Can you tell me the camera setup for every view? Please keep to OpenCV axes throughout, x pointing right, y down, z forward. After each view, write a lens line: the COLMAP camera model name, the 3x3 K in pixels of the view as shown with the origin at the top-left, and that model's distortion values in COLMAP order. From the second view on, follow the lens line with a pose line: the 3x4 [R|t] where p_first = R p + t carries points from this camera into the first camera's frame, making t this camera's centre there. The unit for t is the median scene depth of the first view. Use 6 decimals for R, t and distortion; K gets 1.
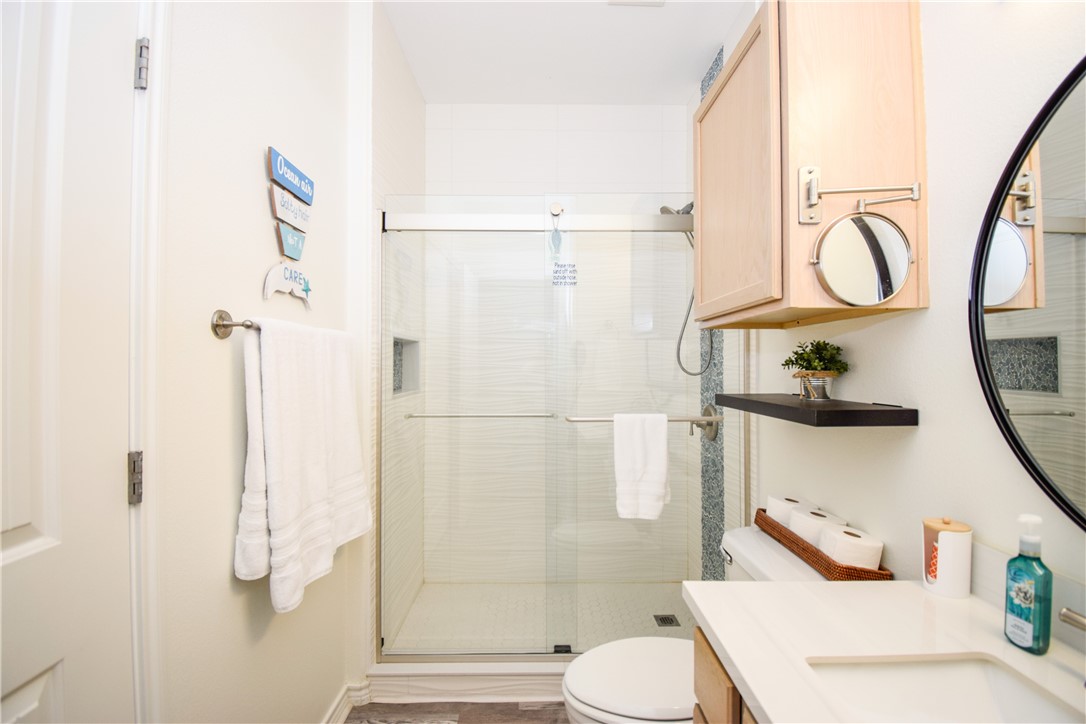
lens RADIAL K [[486.1, 0, 547.9], [0, 486.1, 362.5], [0, 0, 1]] dist [0.022039, -0.028460]
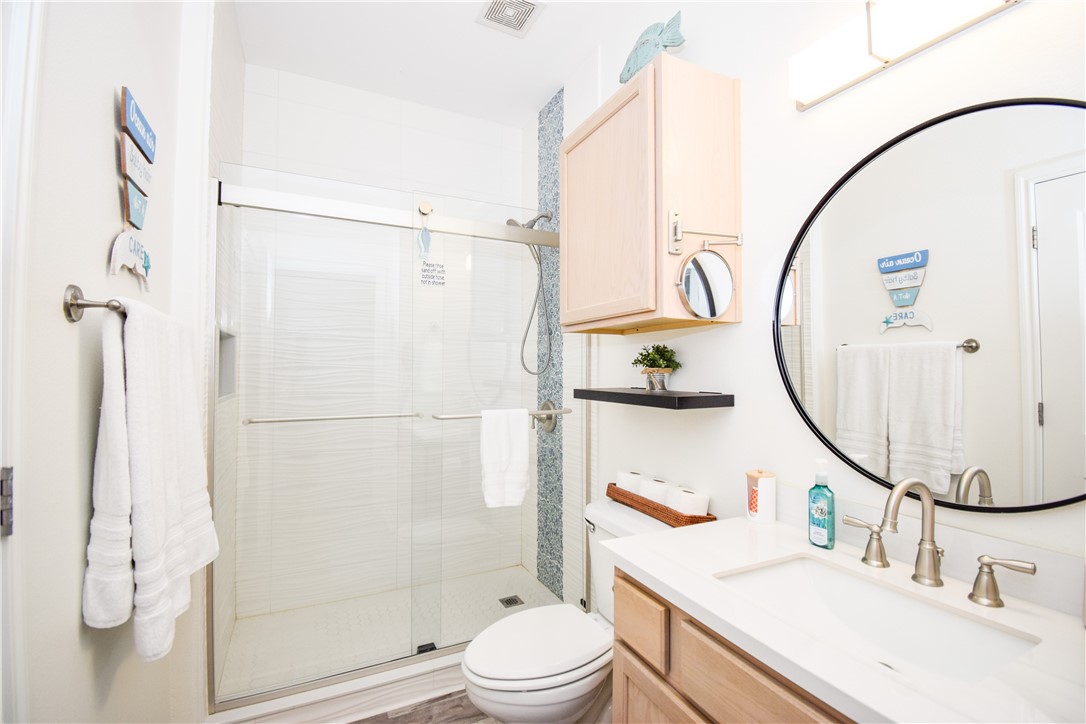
lens RADIAL K [[486.1, 0, 547.9], [0, 486.1, 362.5], [0, 0, 1]] dist [0.022039, -0.028460]
pose [[0.898955, 0.008354, 0.437962, -0.273857], [-0.004682, 0.999944, -0.009463, 0.016041], [-0.438016, 0.006456, 0.898944, -0.016249]]
